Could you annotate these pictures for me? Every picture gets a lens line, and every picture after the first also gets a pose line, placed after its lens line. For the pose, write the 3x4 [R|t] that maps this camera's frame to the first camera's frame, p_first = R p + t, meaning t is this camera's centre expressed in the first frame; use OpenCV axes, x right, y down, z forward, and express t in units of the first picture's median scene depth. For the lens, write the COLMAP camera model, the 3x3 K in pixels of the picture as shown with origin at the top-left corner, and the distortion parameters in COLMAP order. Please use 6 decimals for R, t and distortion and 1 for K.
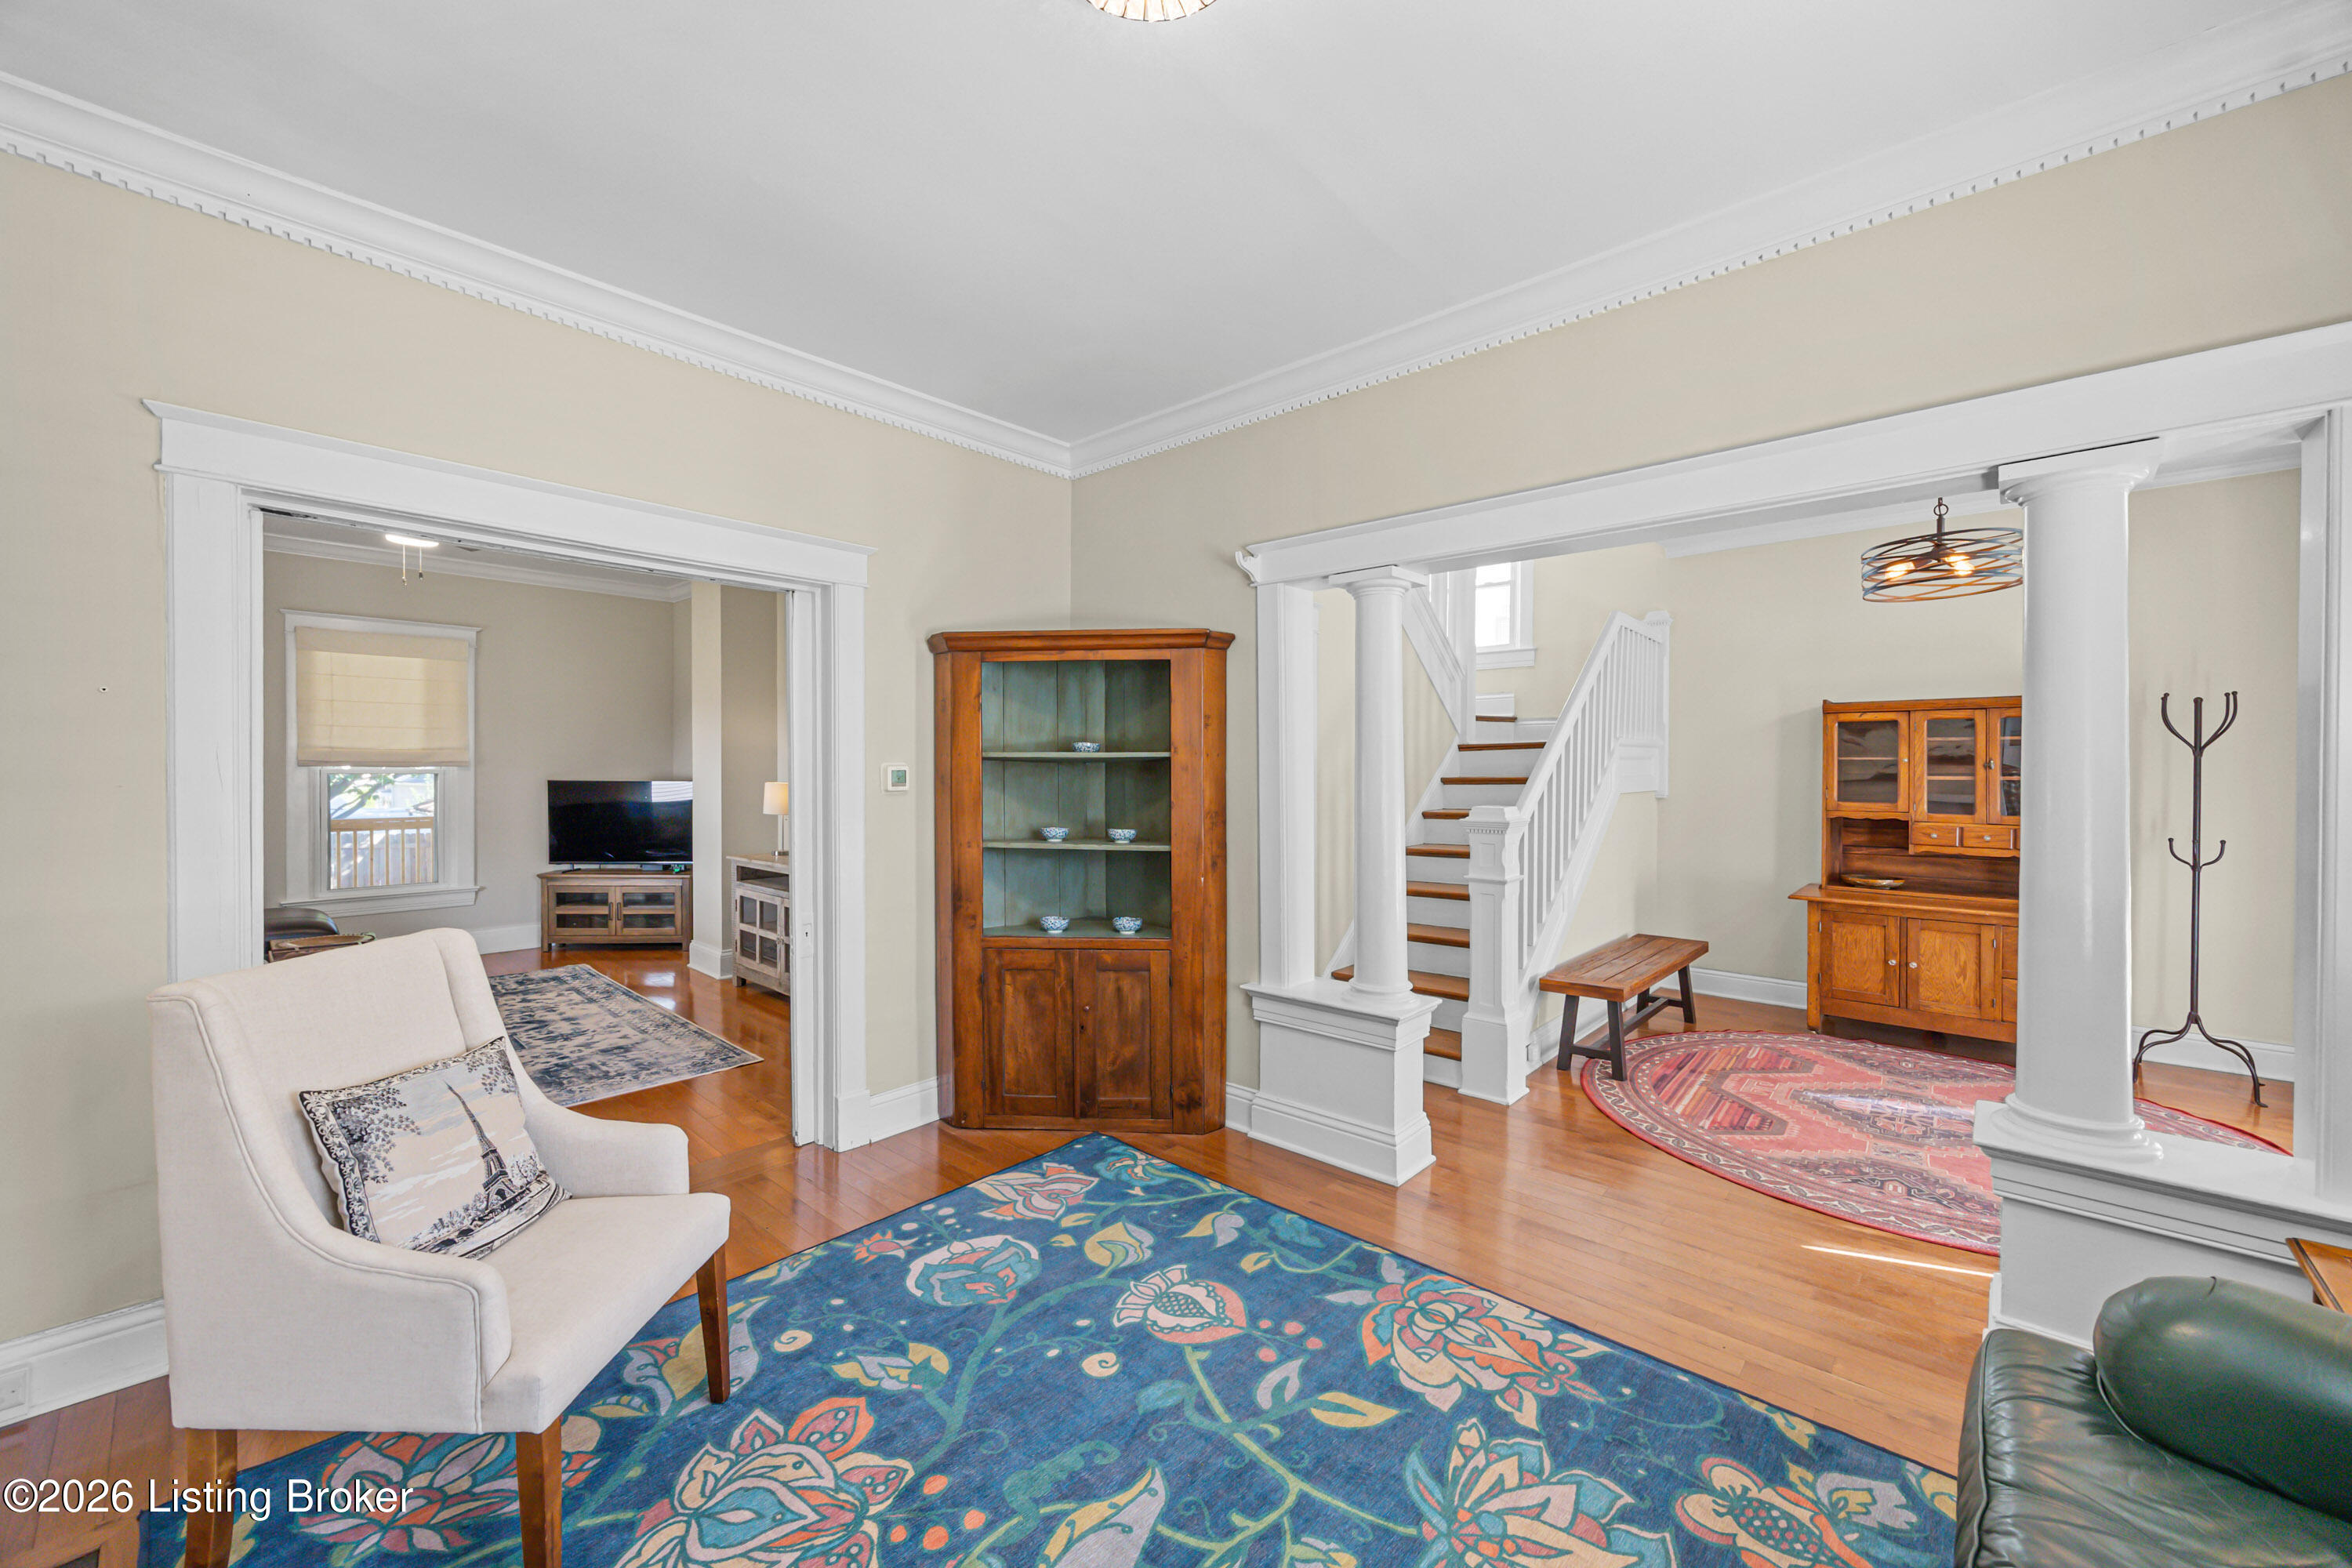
lens RADIAL K [[922.2, 0, 1176.0], [0, 922.2, 784.0], [0, 0, 1]] dist [0.000915, 0.000244]
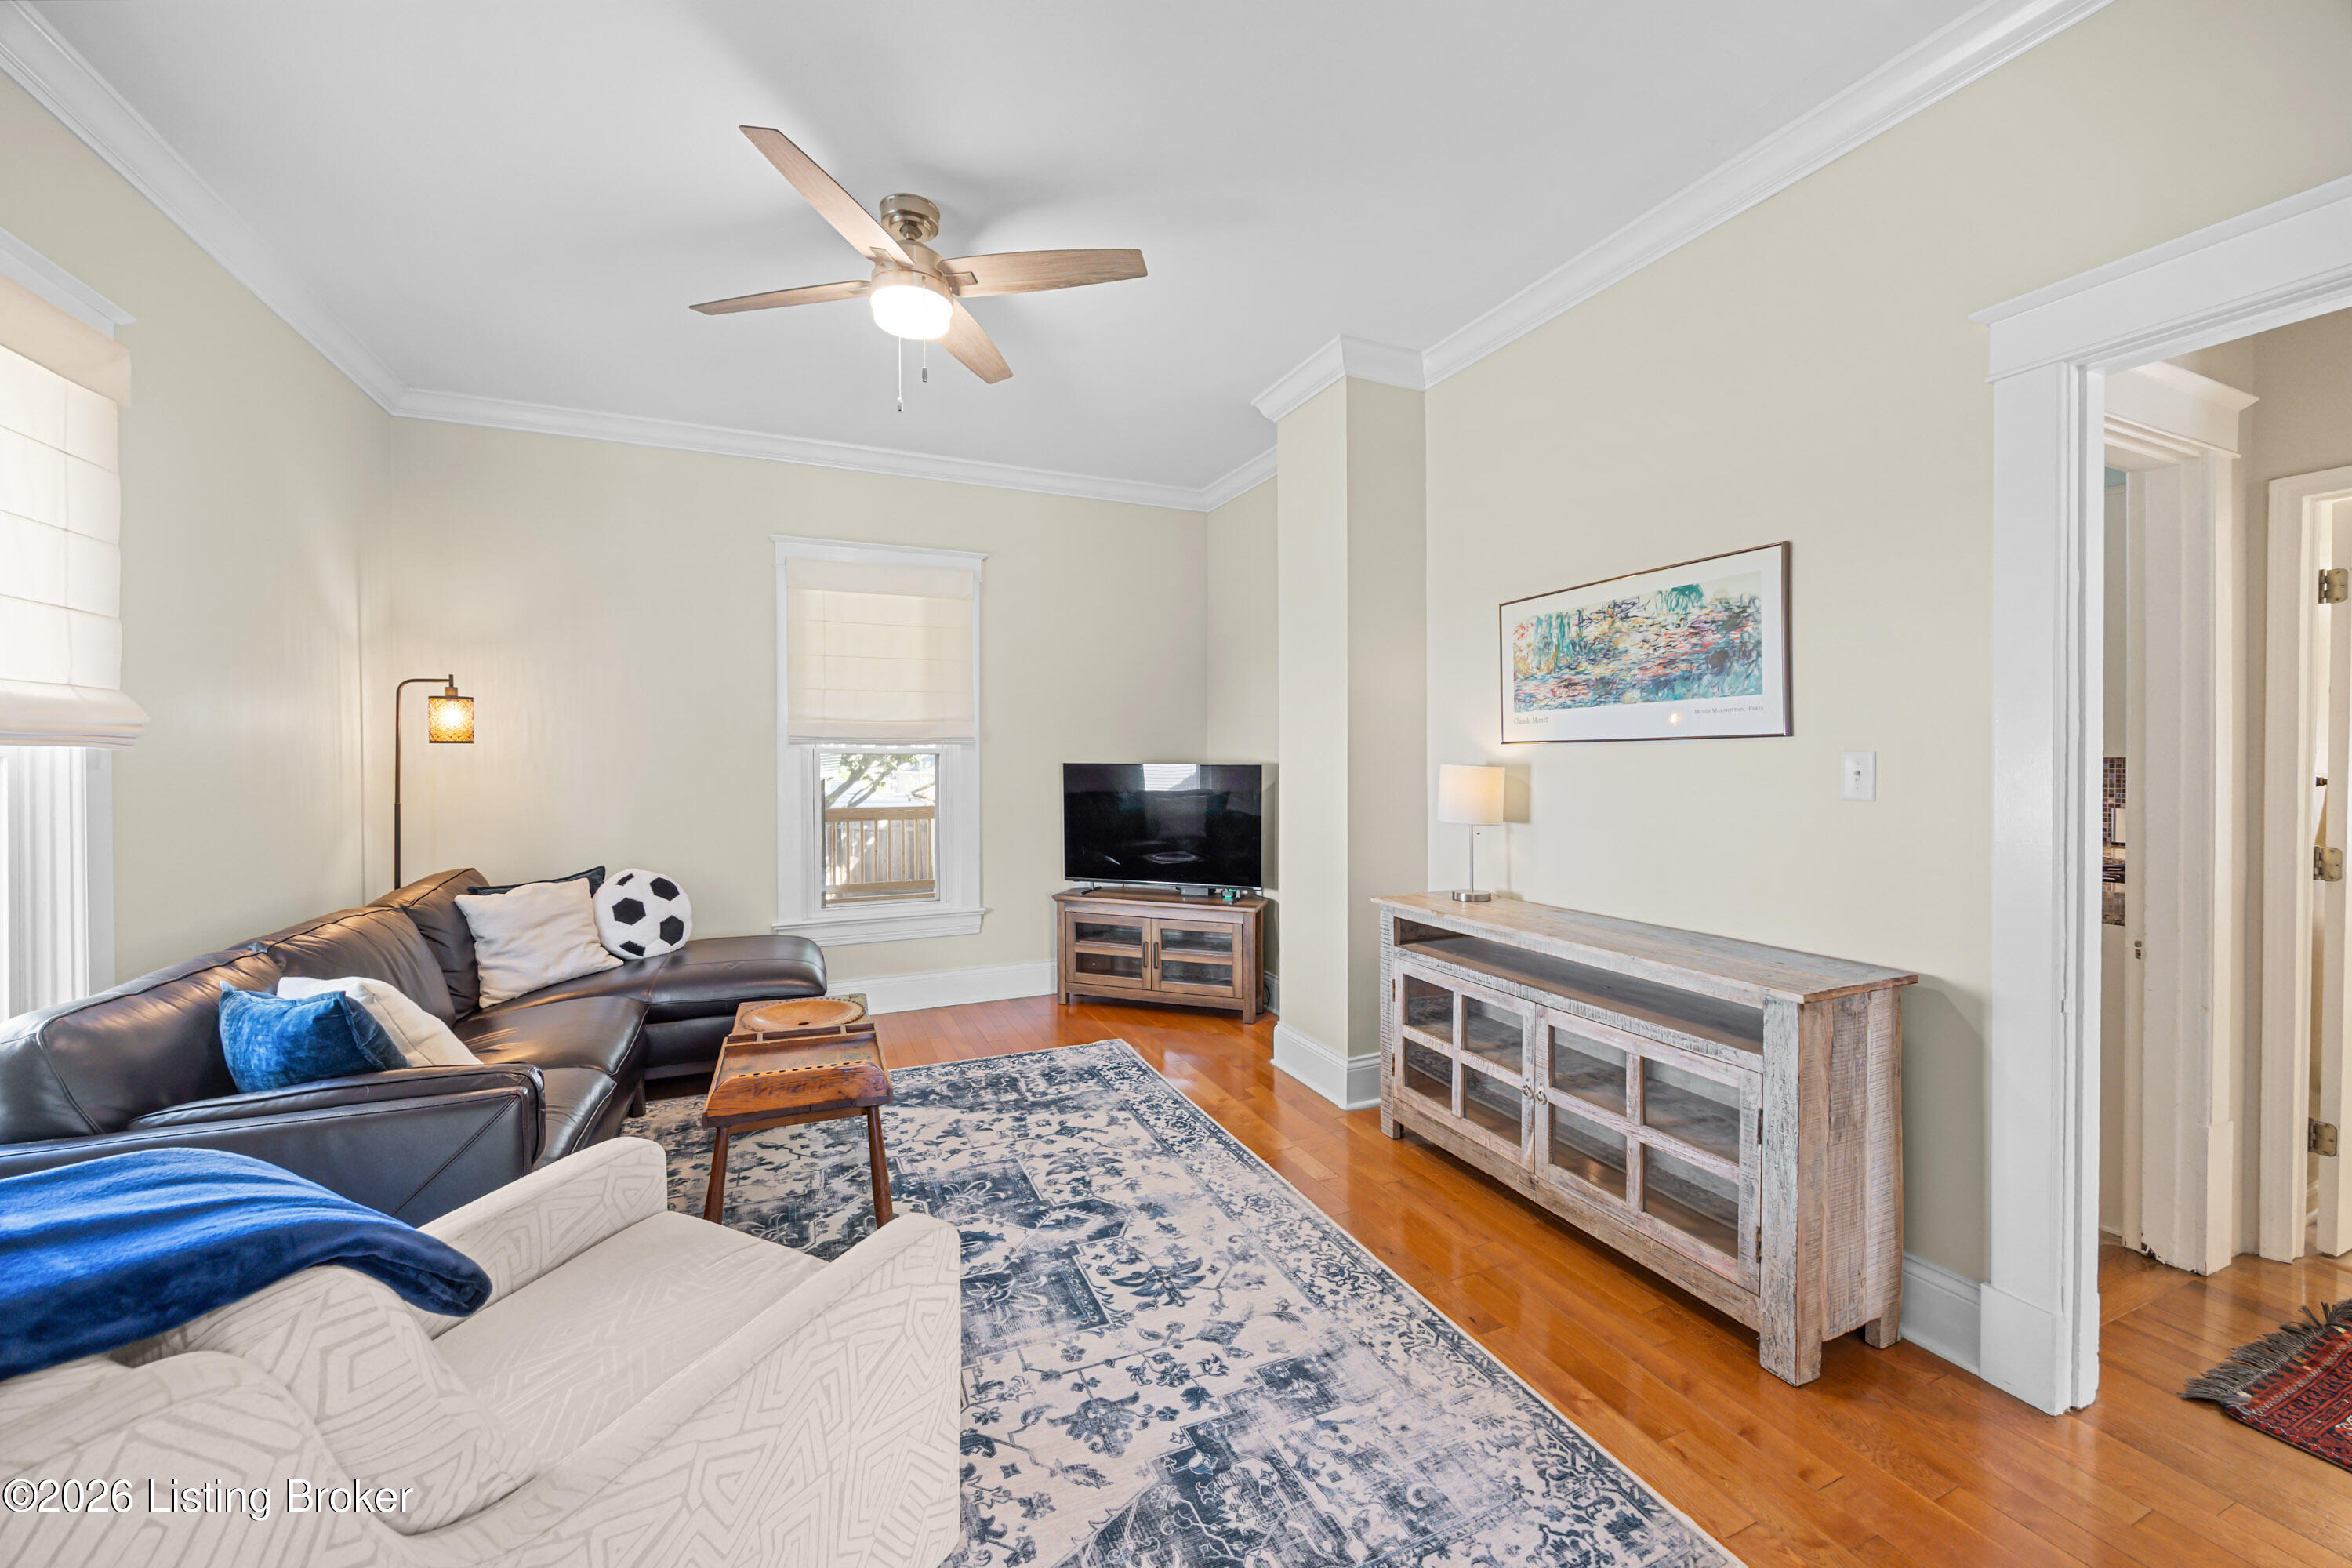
lens RADIAL K [[922.2, 0, 1176.0], [0, 922.2, 784.0], [0, 0, 1]] dist [0.000915, 0.000244]
pose [[0.916995, 0.003081, -0.398886, -0.482318], [0.002417, 0.999909, 0.013278, 0.003615], [0.398891, -0.013140, 0.916904, 0.580072]]
